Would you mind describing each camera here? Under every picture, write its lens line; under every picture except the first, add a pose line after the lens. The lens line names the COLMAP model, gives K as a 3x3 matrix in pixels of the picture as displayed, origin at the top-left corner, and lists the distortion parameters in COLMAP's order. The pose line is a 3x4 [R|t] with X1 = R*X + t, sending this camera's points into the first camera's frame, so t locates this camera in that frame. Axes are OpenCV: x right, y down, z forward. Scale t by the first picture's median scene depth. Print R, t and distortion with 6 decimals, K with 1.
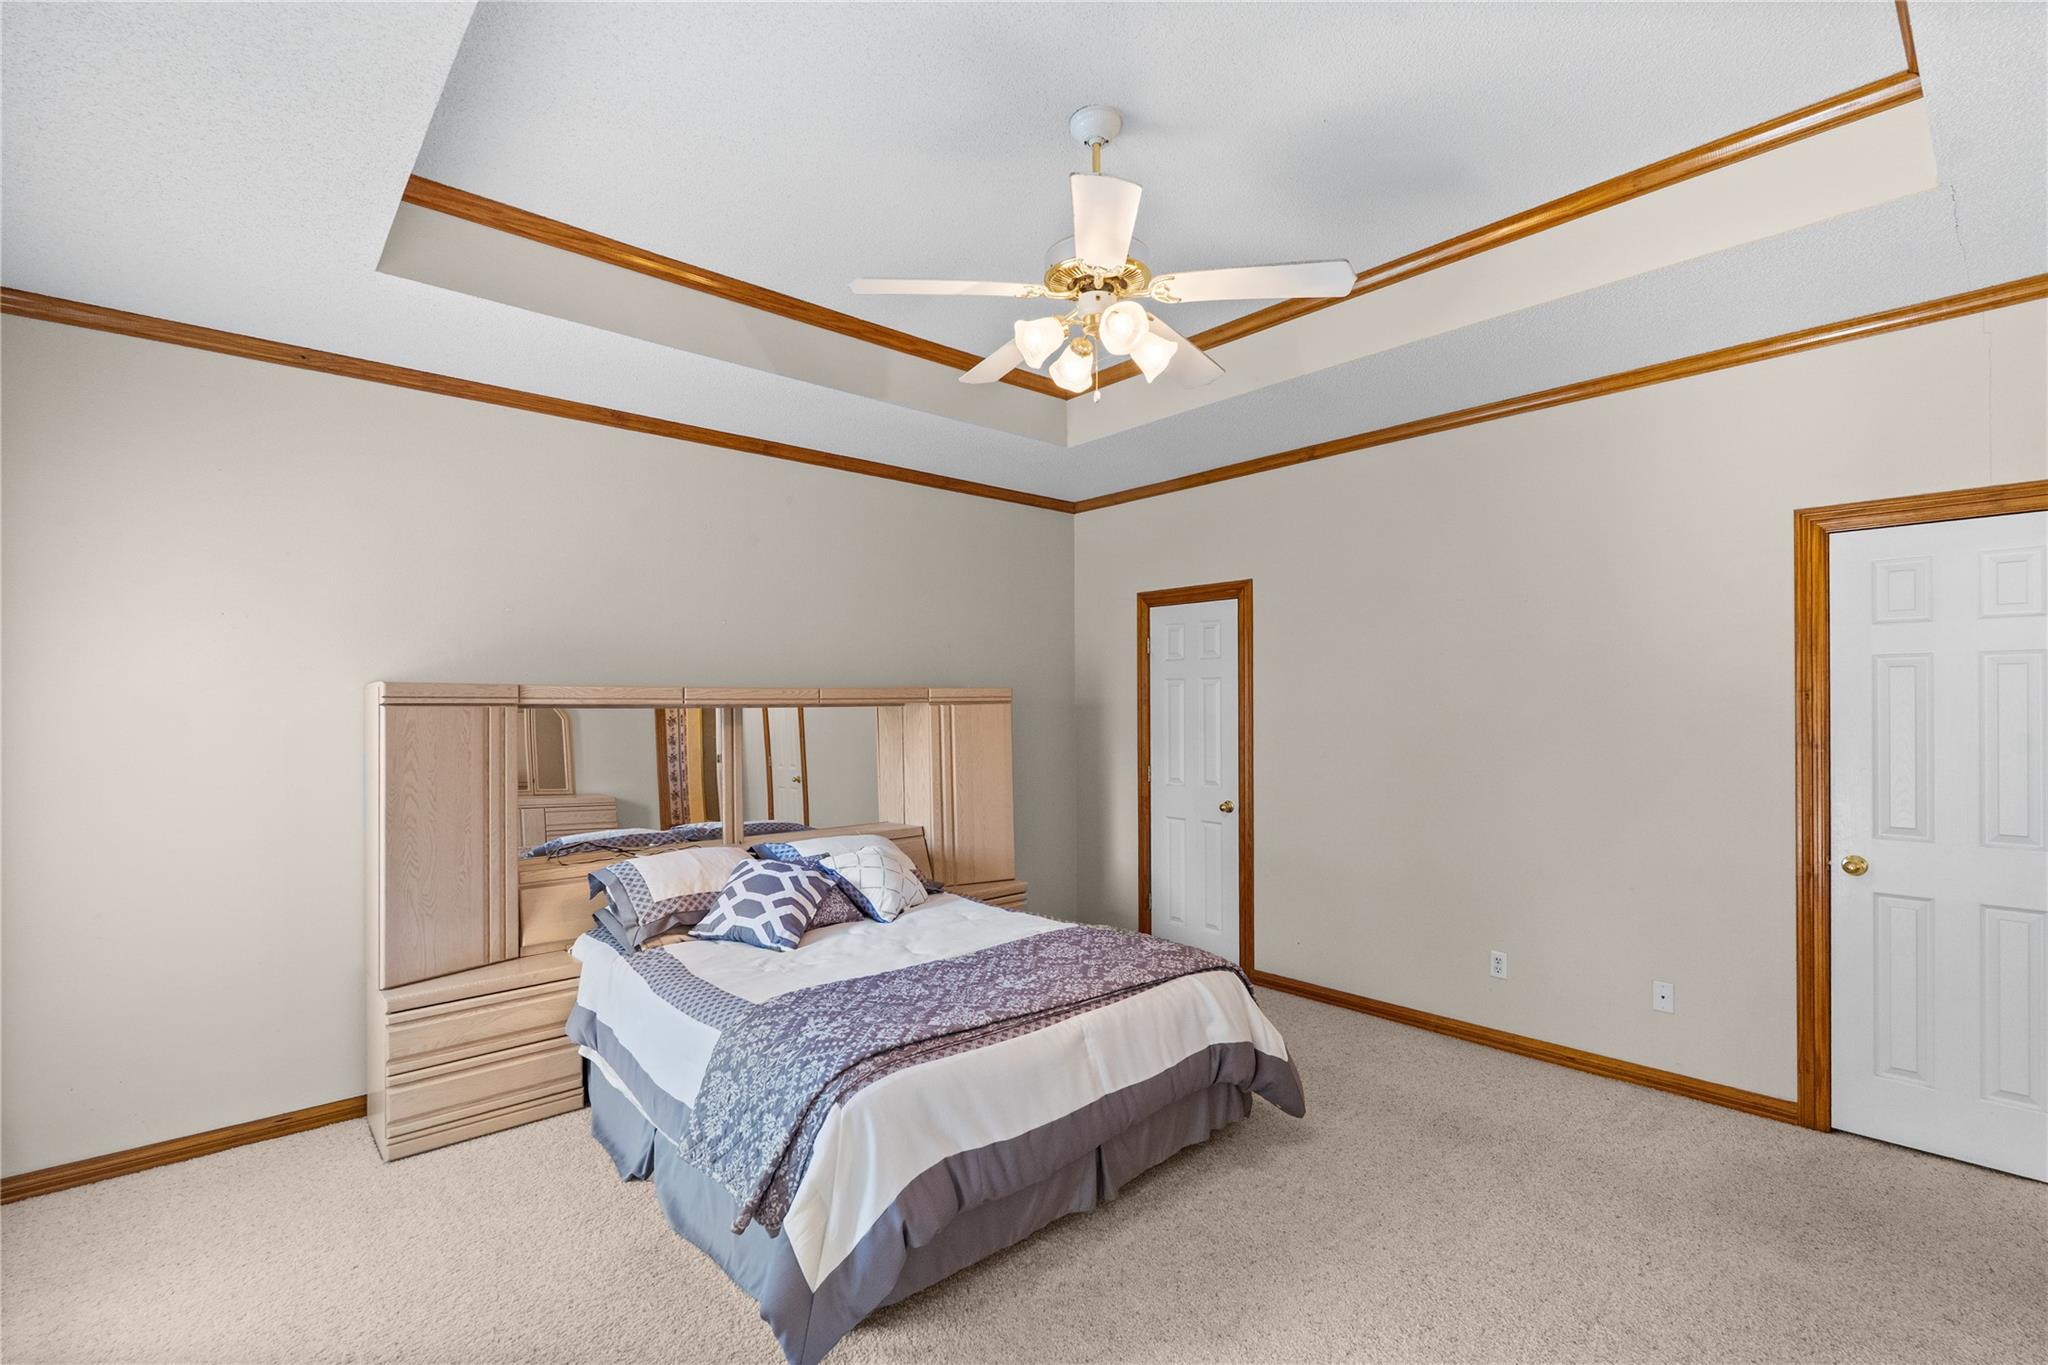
lens RADIAL K [[918.6, 0, 1039.2], [0, 918.6, 694.6], [0, 0, 1]] dist [-0.001745, -0.000331]
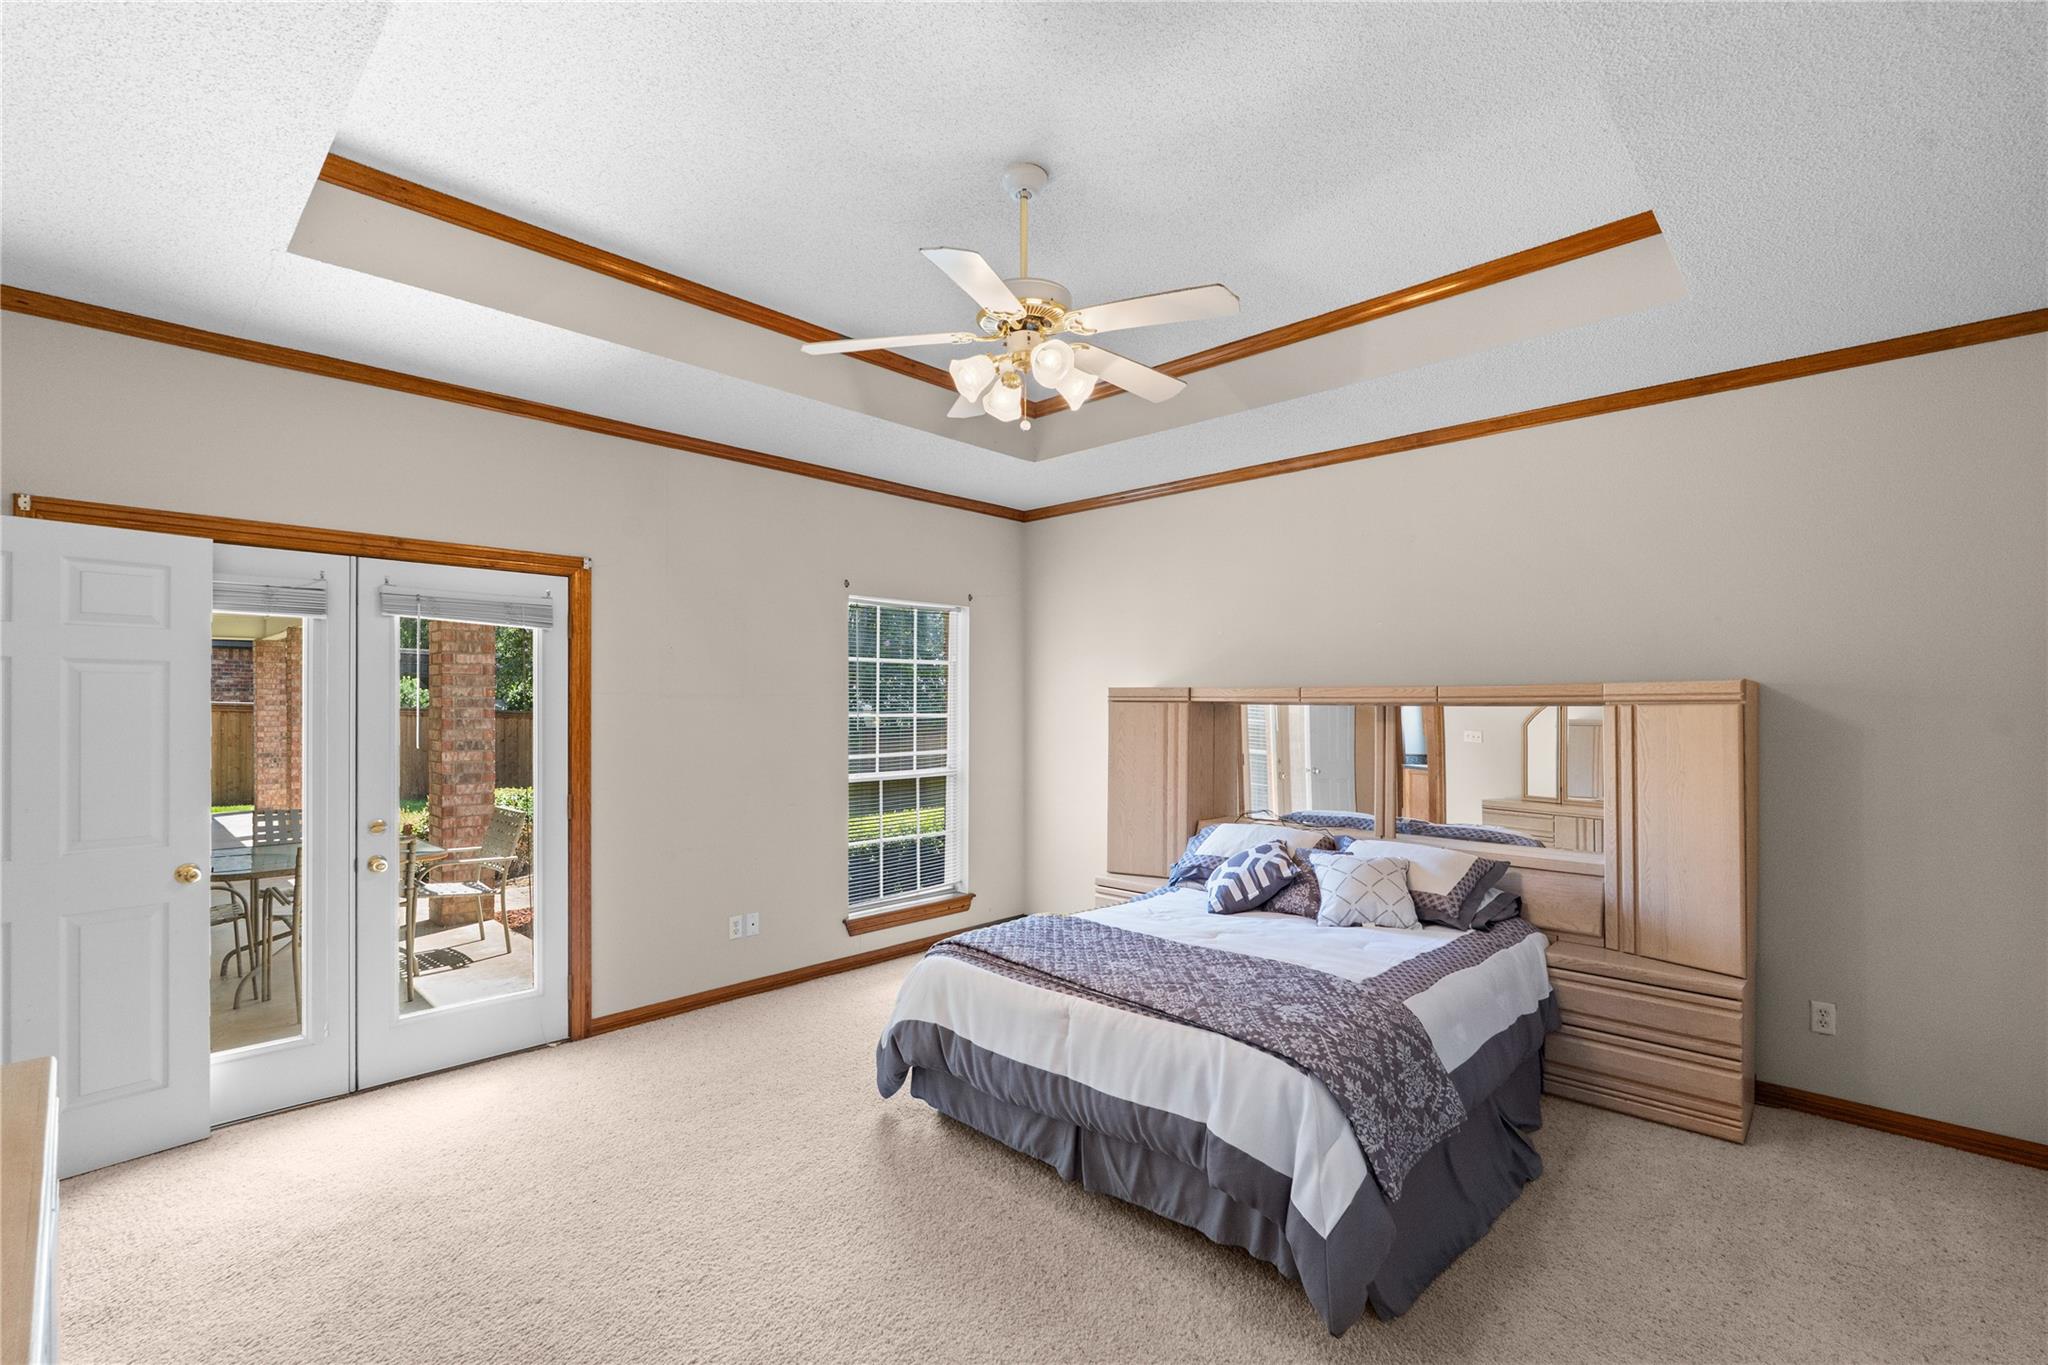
lens RADIAL K [[918.6, 0, 1039.4], [0, 918.6, 691.8], [0, 0, 1]] dist [-0.001745, -0.000331]
pose [[0.071621, -0.004220, -0.997423, 1.007137], [0.005857, 0.999976, -0.003810, -0.000022], [0.997415, -0.005569, 0.071644, 0.807643]]
